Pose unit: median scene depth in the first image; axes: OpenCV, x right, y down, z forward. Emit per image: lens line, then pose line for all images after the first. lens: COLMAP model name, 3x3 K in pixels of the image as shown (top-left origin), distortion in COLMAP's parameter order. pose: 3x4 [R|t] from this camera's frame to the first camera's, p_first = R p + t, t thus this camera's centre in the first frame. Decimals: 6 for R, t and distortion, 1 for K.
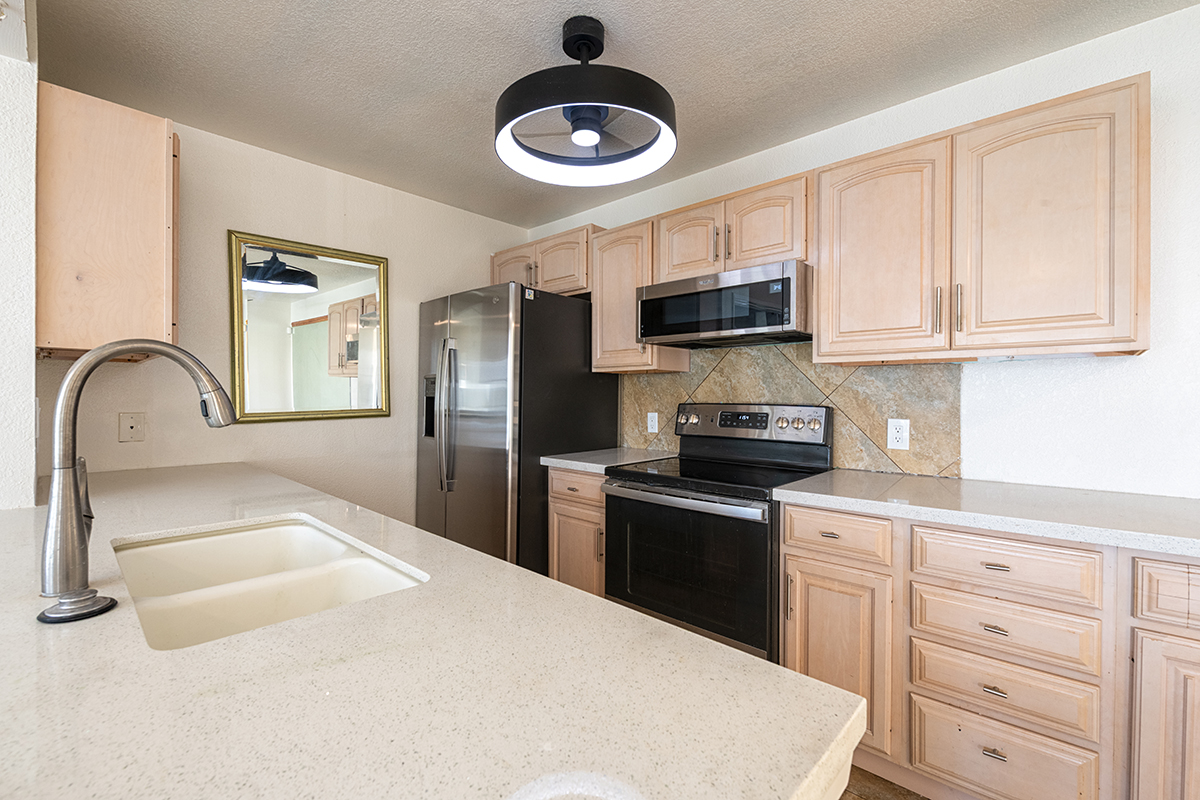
lens RADIAL K [[513.0, 0, 599.1], [0, 513.0, 402.3], [0, 0, 1]] dist [-0.005190, -0.001621]
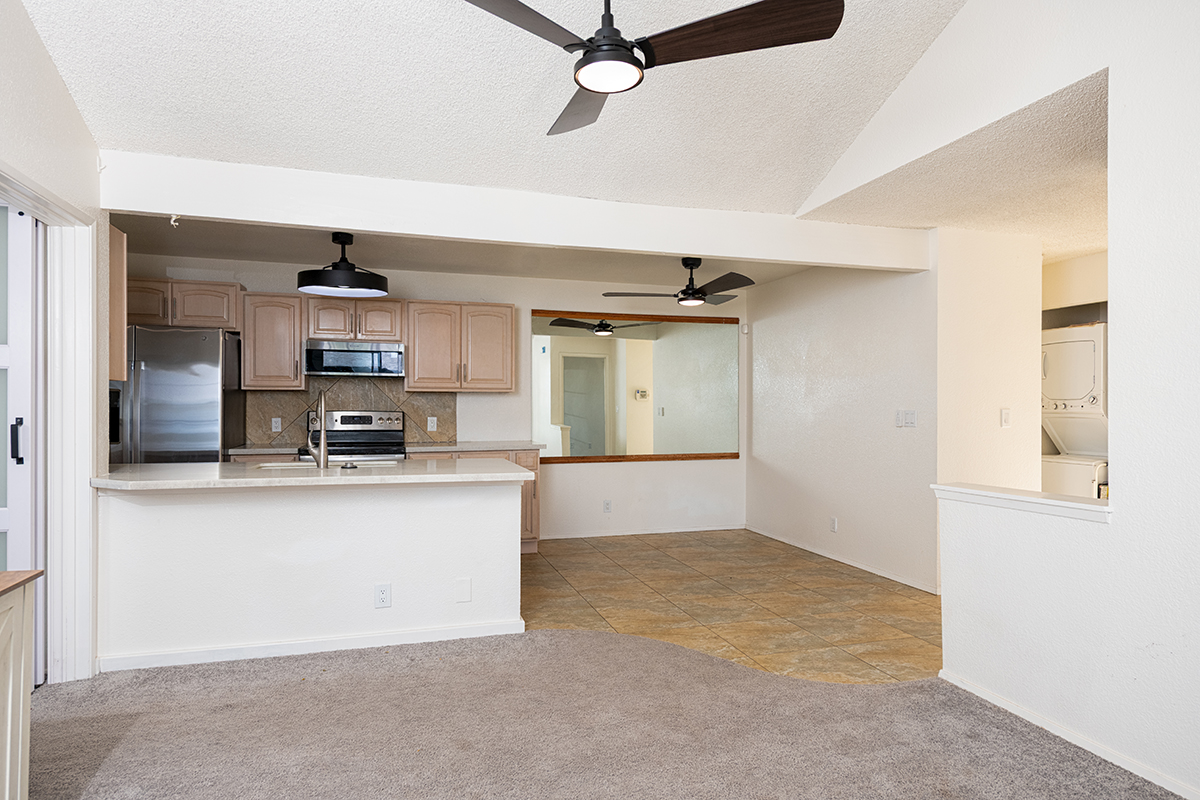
lens RADIAL K [[661.7, 0, 620.4], [0, 661.7, 403.9], [0, 0, 1]] dist [0.005419, 0.000252]
pose [[0.471823, 0.003574, 0.881686, -1.826406], [0.008675, 0.999925, -0.008696, 0.009349], [-0.881651, 0.011752, 0.471756, -1.242819]]
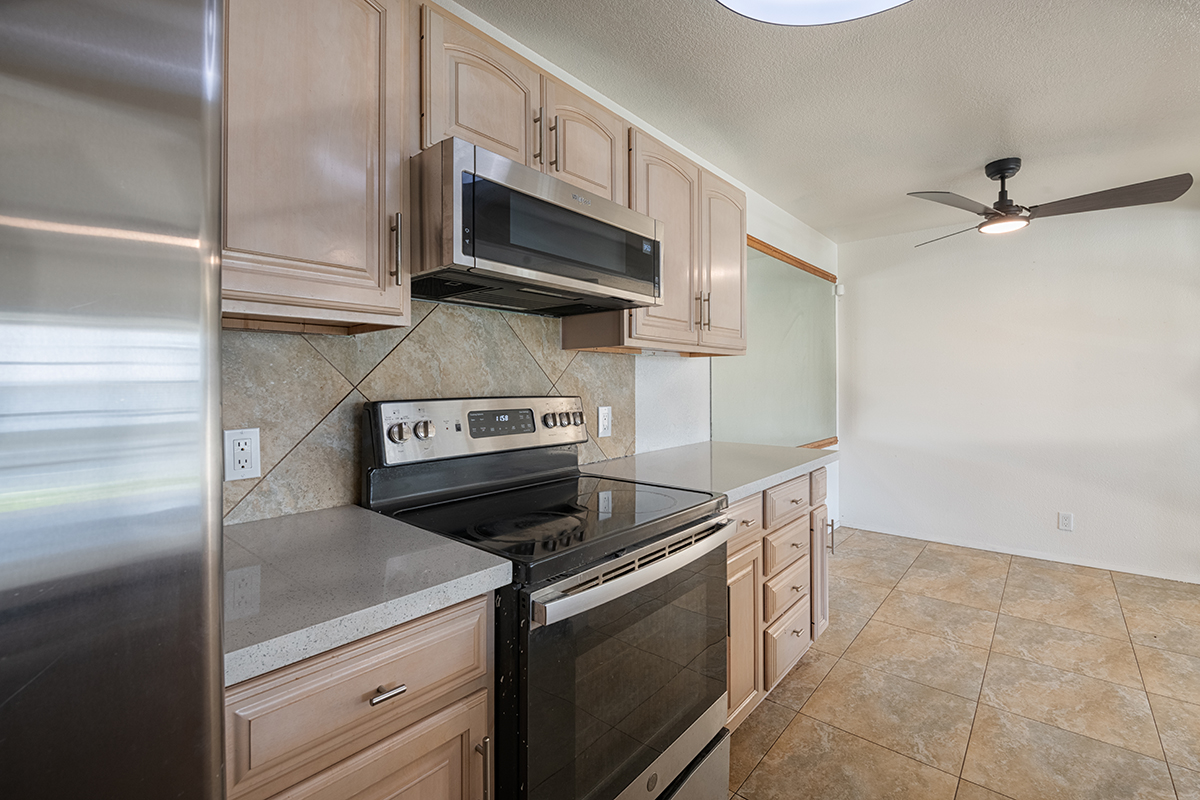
lens RADIAL K [[513.0, 0, 618.2], [0, 513.0, 381.7], [0, 0, 1]] dist [-0.005190, -0.001621]
pose [[-0.042077, 0.001542, 0.999113, -0.504598], [0.016628, 0.999861, -0.000843, -0.017823], [-0.998976, 0.016577, -0.042096, 1.221289]]
